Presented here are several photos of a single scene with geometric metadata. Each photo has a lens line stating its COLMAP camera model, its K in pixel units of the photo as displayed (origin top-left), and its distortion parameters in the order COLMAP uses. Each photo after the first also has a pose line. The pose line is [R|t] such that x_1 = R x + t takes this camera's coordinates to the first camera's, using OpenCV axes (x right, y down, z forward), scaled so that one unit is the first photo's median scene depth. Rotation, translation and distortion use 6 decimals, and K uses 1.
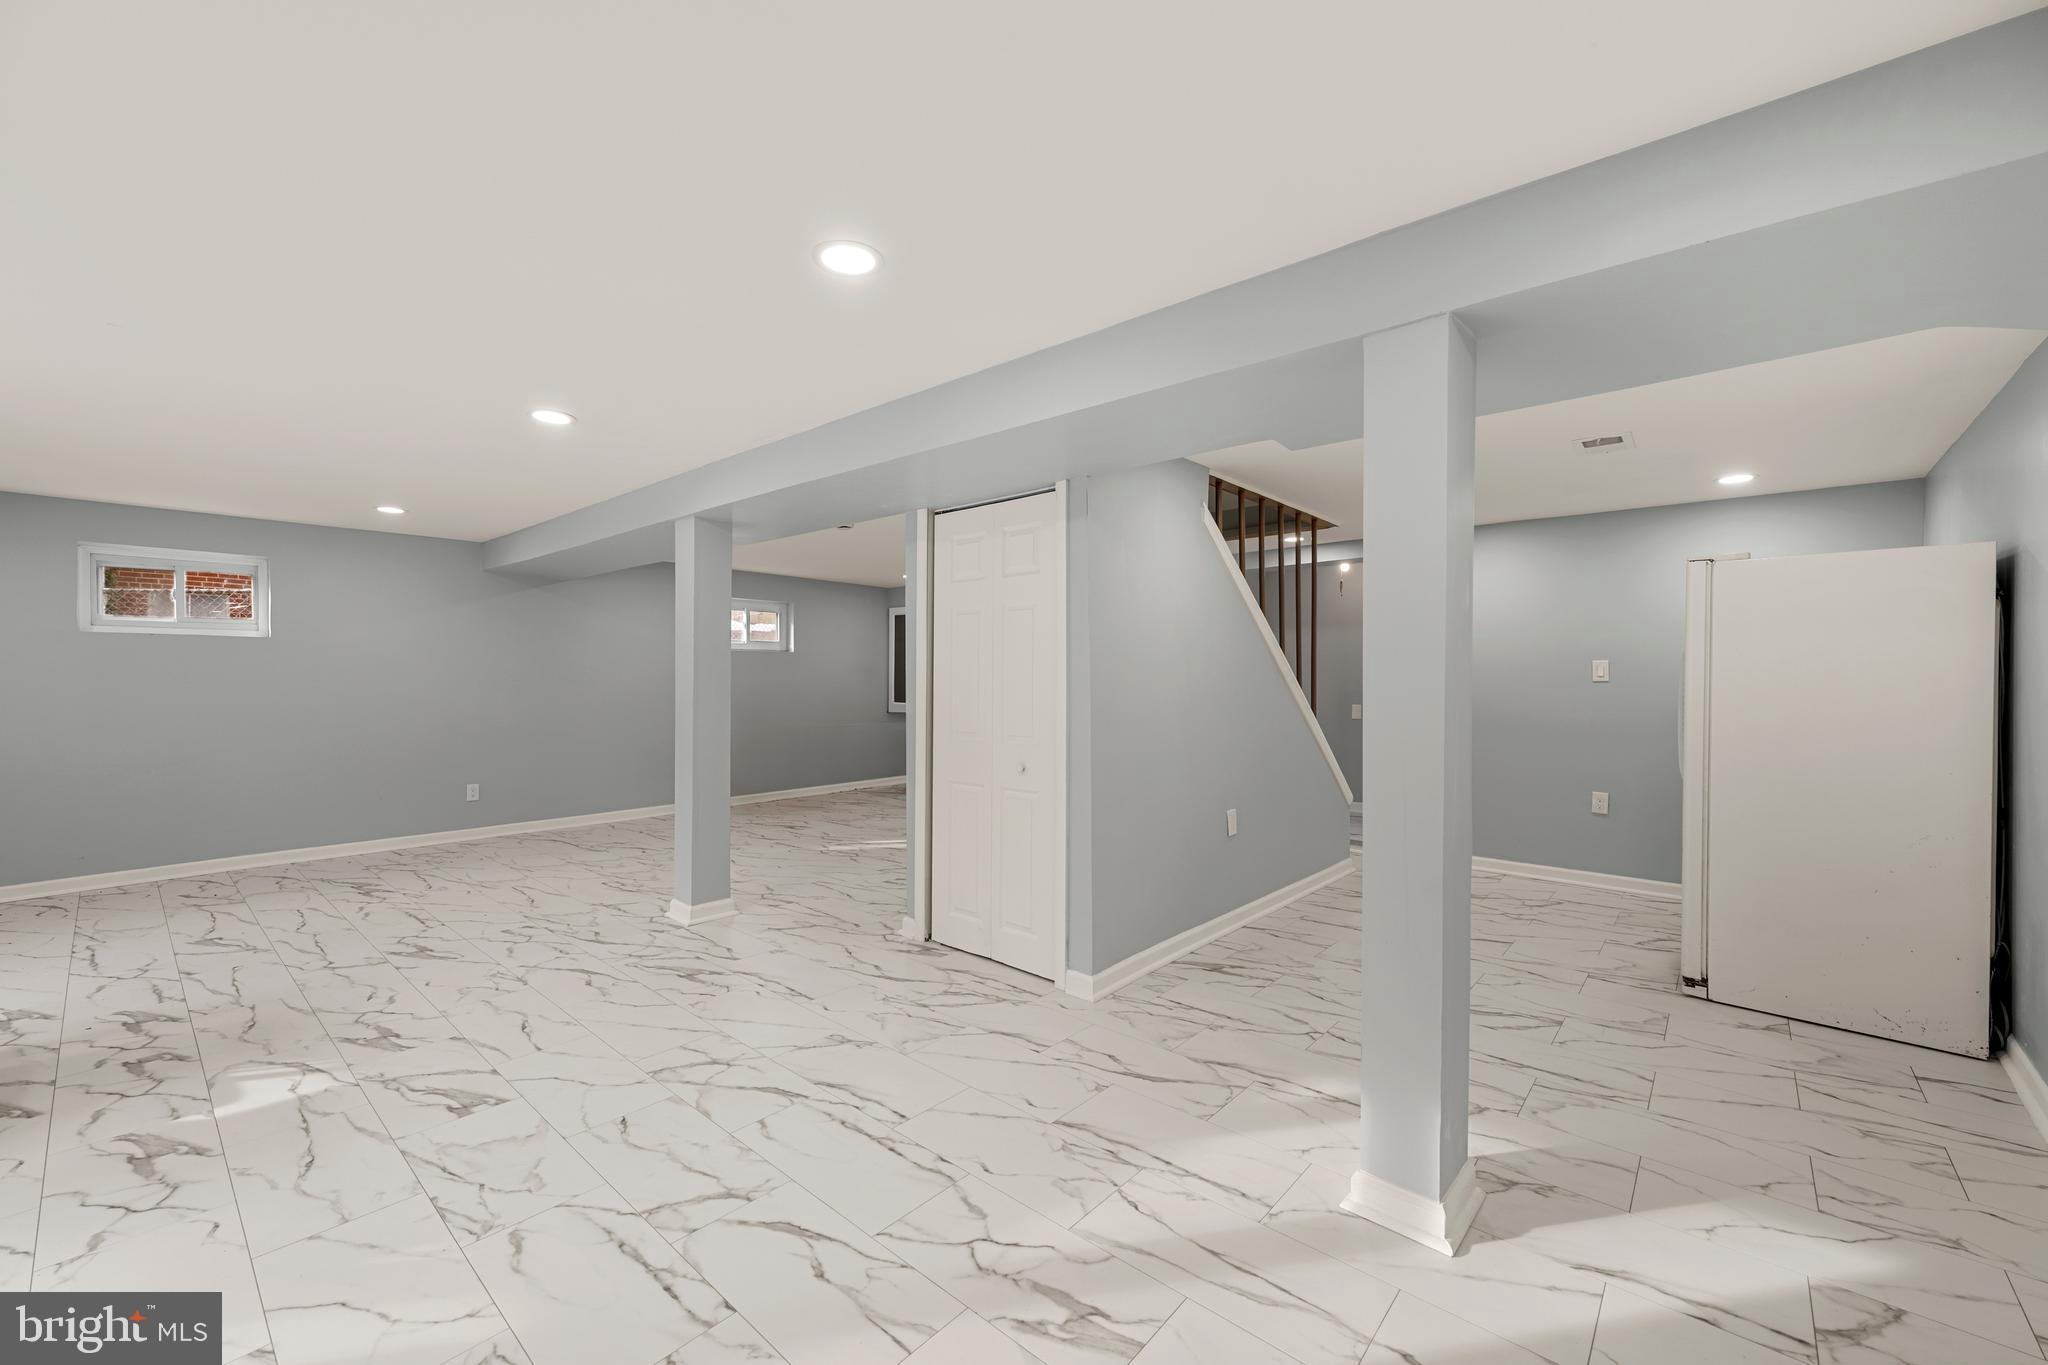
lens RADIAL K [[811.1, 0, 1024.5], [0, 811.1, 676.3], [0, 0, 1]] dist [-0.001659, 0.000266]
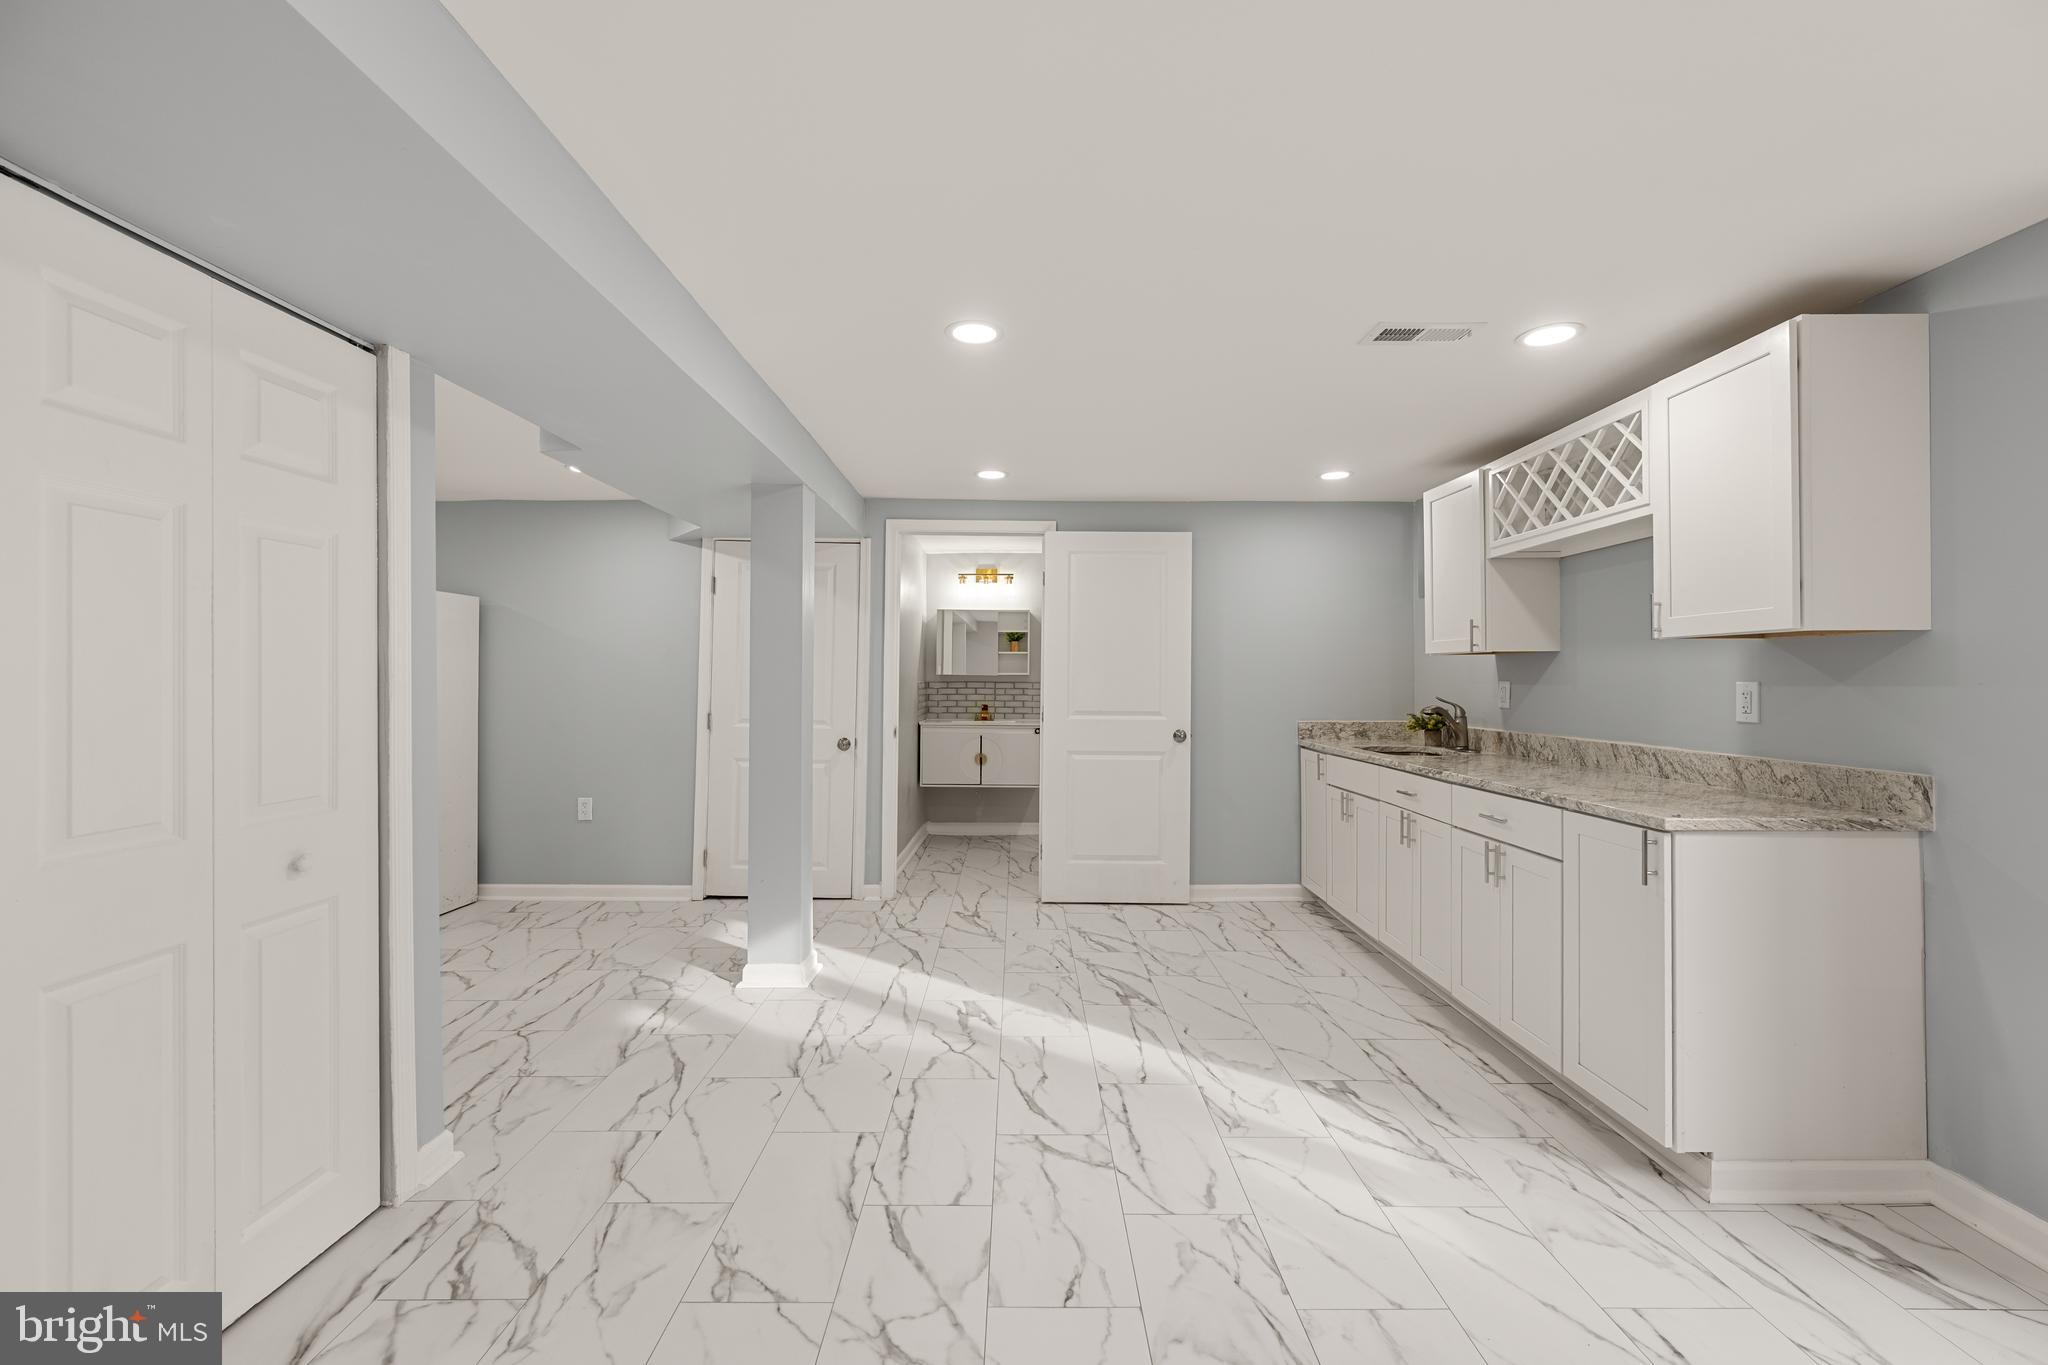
lens RADIAL K [[821.0, 0, 1025.3], [0, 821.0, 671.6], [0, 0, 1]] dist [-0.000319, -0.000009]
pose [[-0.664915, -0.000035, 0.746919, -0.908107], [-0.006680, 0.999960, -0.005899, -0.003815], [-0.746889, -0.008912, -0.664889, 1.359149]]
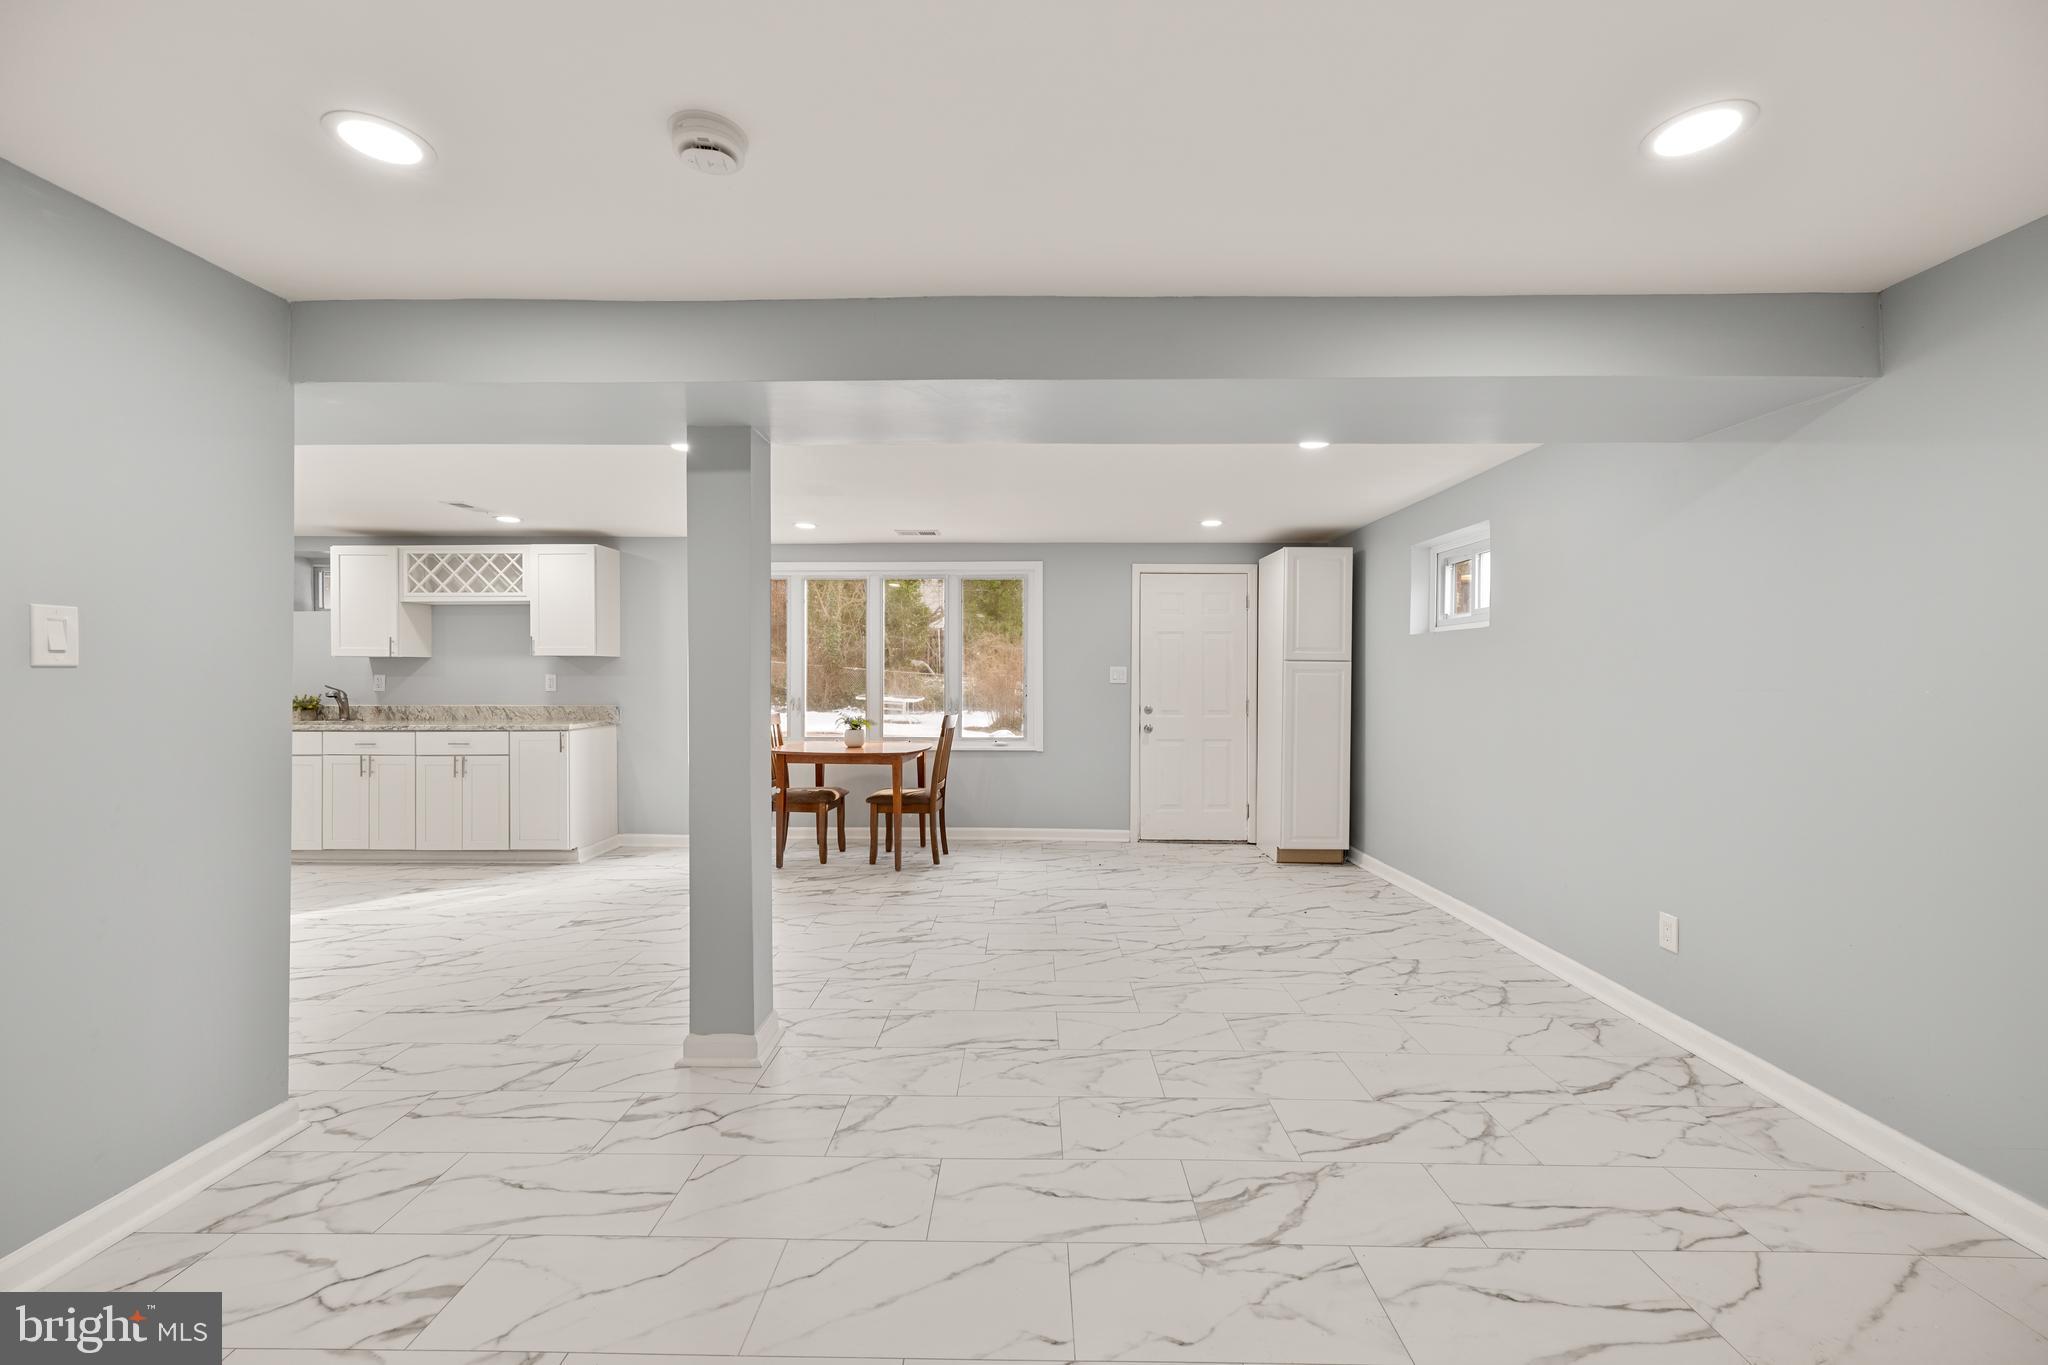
lens RADIAL K [[811.1, 0, 1024.5], [0, 811.1, 676.3], [0, 0, 1]] dist [-0.001659, 0.000266]
pose [[-0.756245, -0.005100, -0.654269, -0.250007], [-0.004379, 0.999987, -0.002734, 0.002831], [0.654274, 0.000797, -0.756257, 2.713321]]
